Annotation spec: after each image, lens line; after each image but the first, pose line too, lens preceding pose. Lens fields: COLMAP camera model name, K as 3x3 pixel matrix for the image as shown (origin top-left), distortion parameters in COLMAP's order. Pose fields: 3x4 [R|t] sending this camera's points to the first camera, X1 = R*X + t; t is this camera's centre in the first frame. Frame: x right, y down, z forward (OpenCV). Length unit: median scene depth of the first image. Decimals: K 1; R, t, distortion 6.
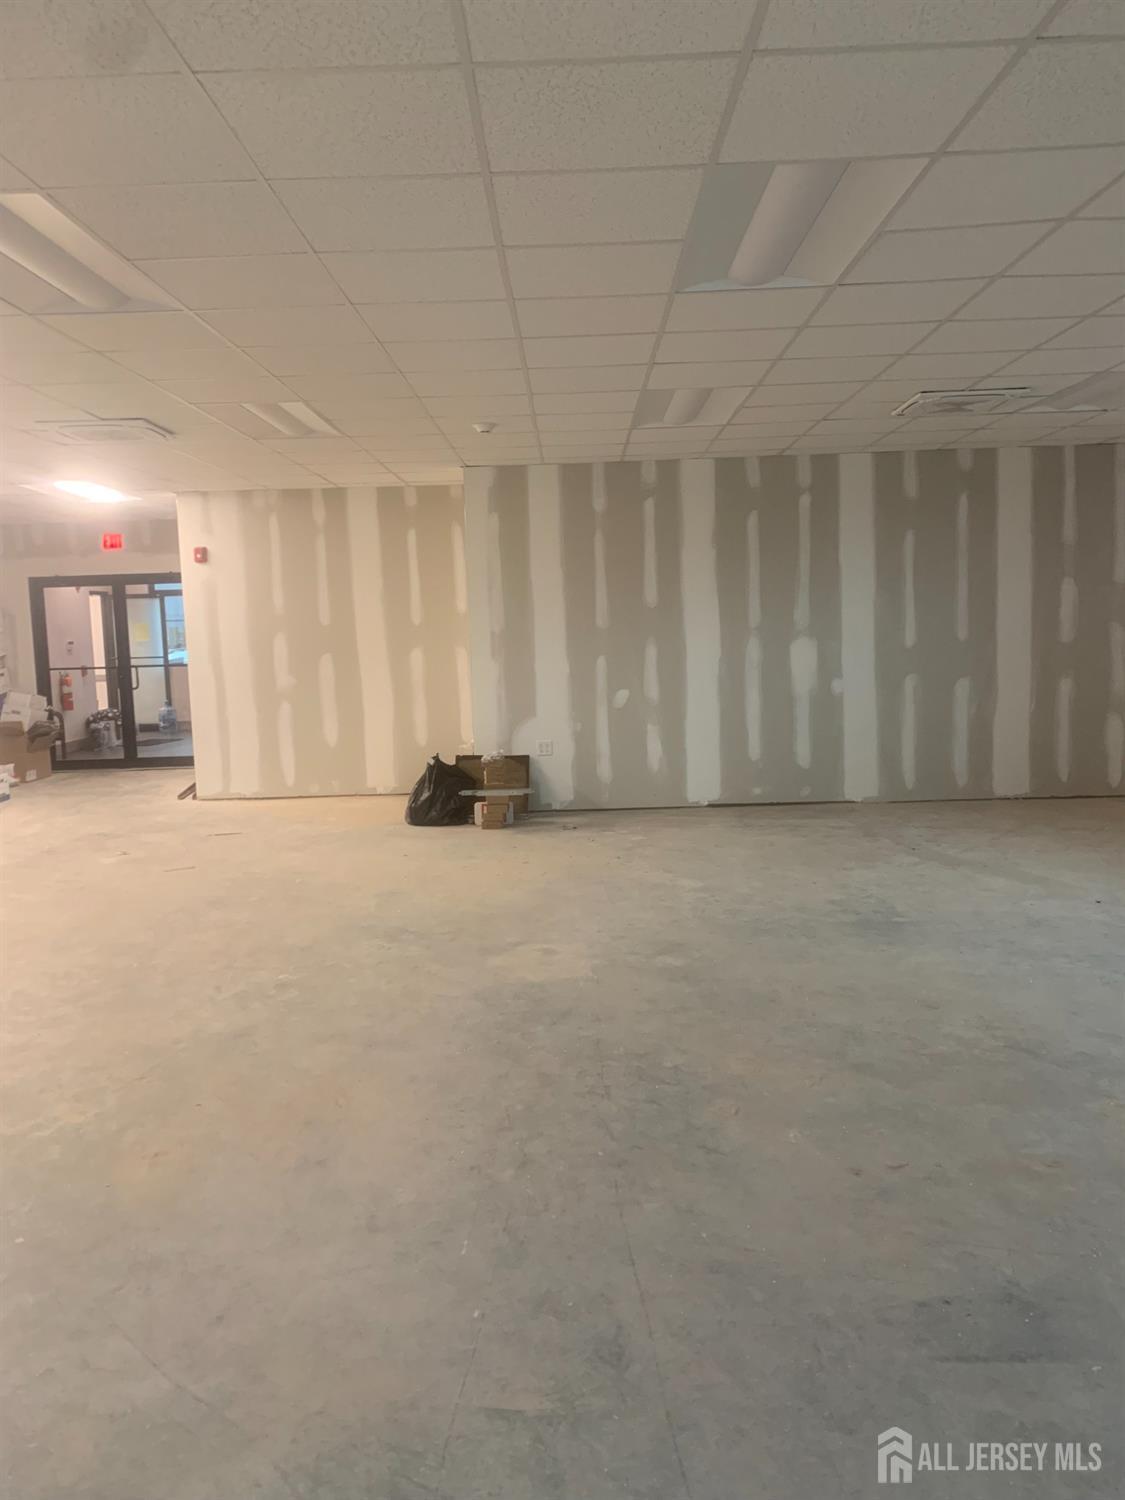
lens RADIAL K [[1137.1, 0, 562.5], [0, 1137.1, 750.0], [0, 0, 1]] dist [0.035687, -0.042436]
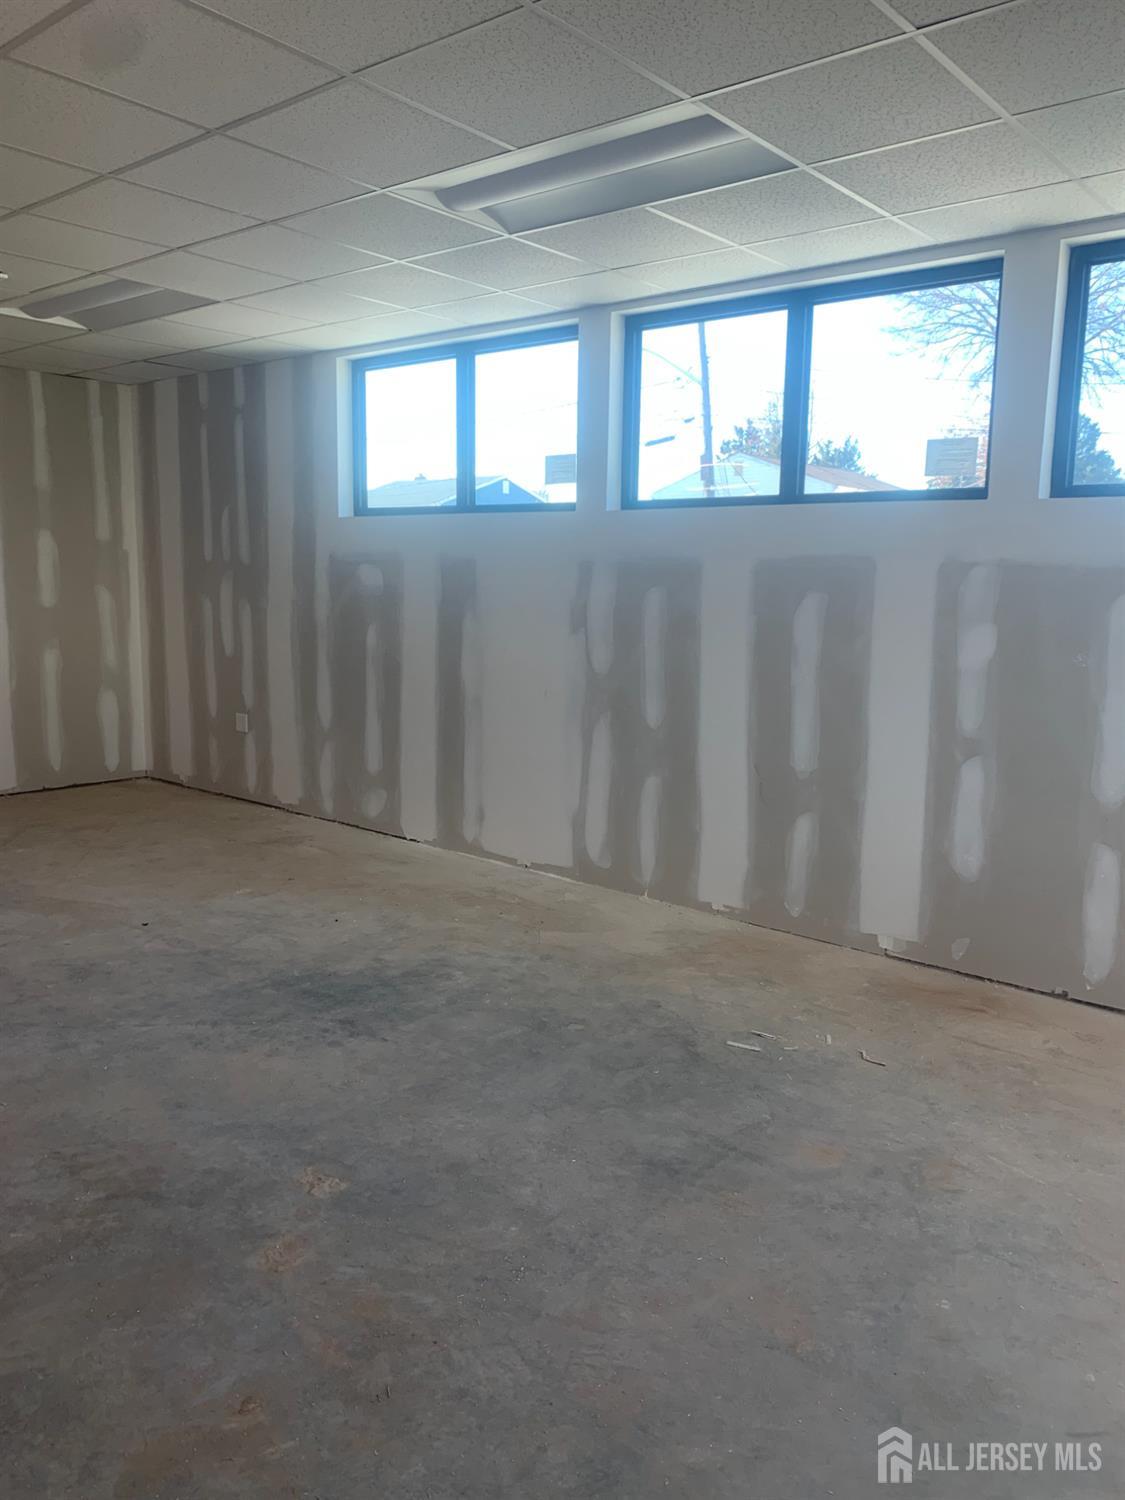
lens RADIAL K [[1147.2, 0, 590.5], [0, 1147.2, 746.9], [0, 0, 1]] dist [-0.002027, -0.007226]
pose [[0.624843, -0.071991, 0.777424, 0.033703], [0.050026, 0.997385, 0.052152, -0.020880], [-0.779146, 0.006305, 0.626811, 0.218812]]
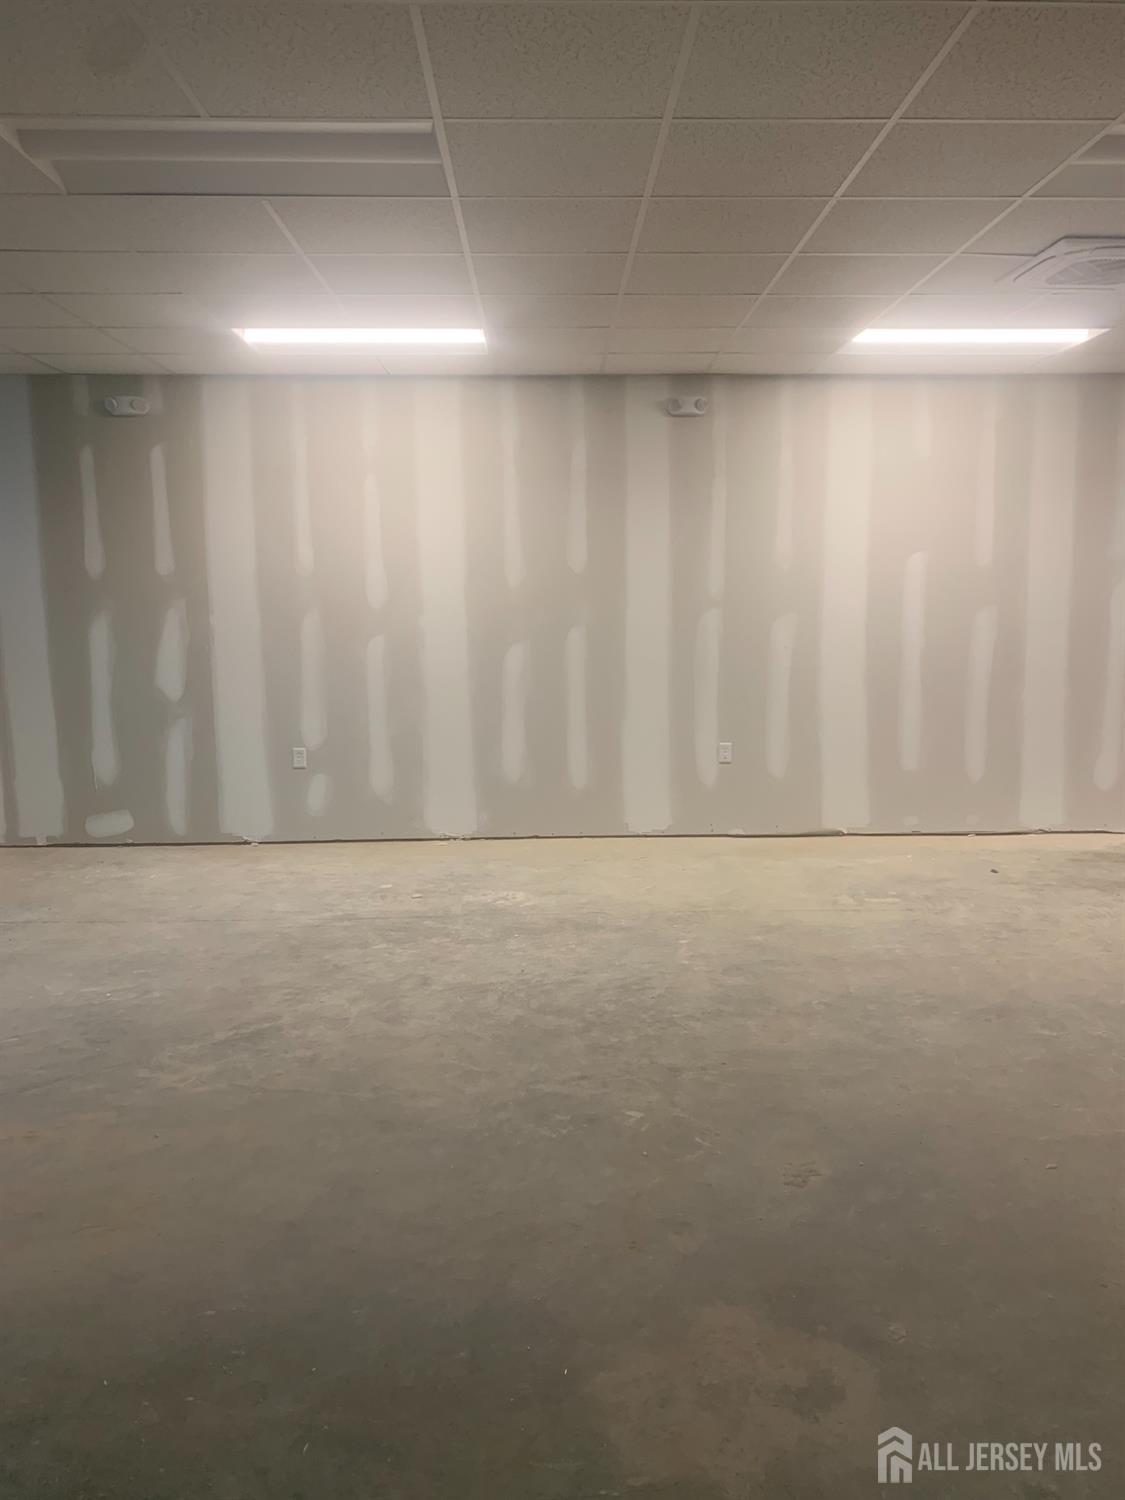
lens RADIAL K [[1137.1, 0, 562.5], [0, 1137.1, 750.0], [0, 0, 1]] dist [0.035687, -0.042436]
pose [[0.035354, 0.165889, -0.985511, 0.283679], [-0.107938, 0.980992, 0.161256, -0.081511], [0.993529, 0.100673, 0.052588, 0.727777]]
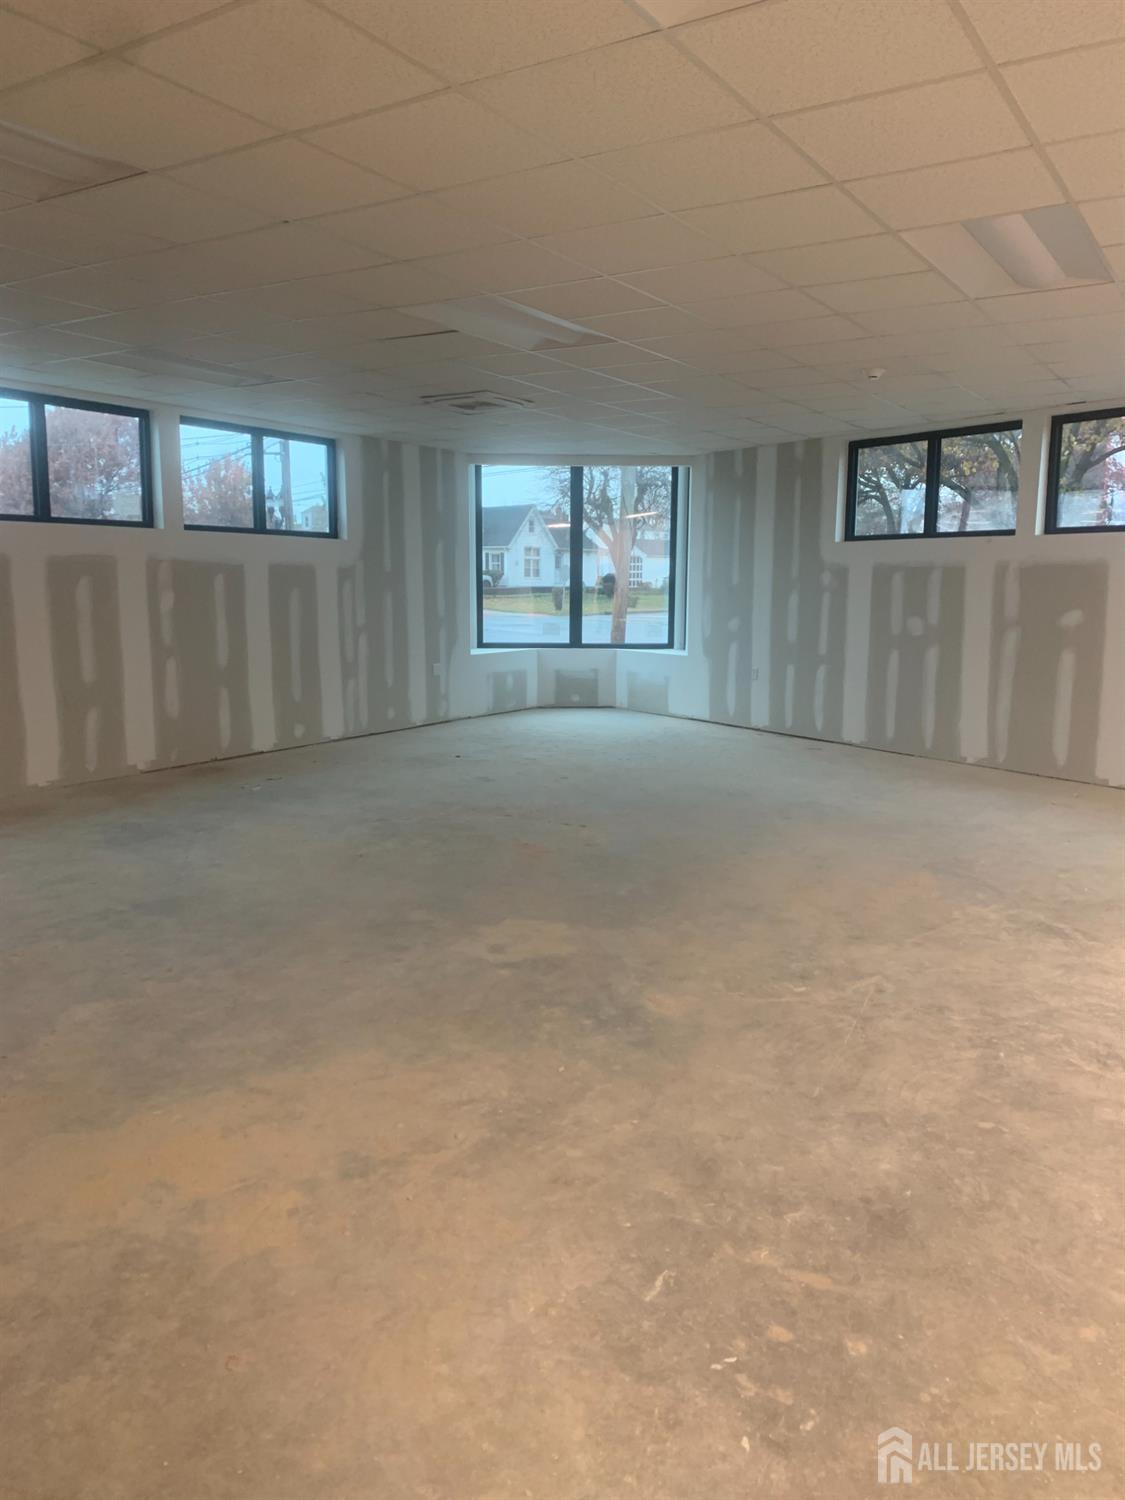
lens RADIAL K [[1139.2, 0, 562.5], [0, 1139.2, 750.0], [0, 0, 1]] dist [0.073796, -0.159755]
pose [[-0.850301, -0.051570, 0.523765, -0.416951], [0.080950, 0.970531, 0.226975, -0.133927], [-0.520035, 0.235395, -0.821068, 1.378404]]
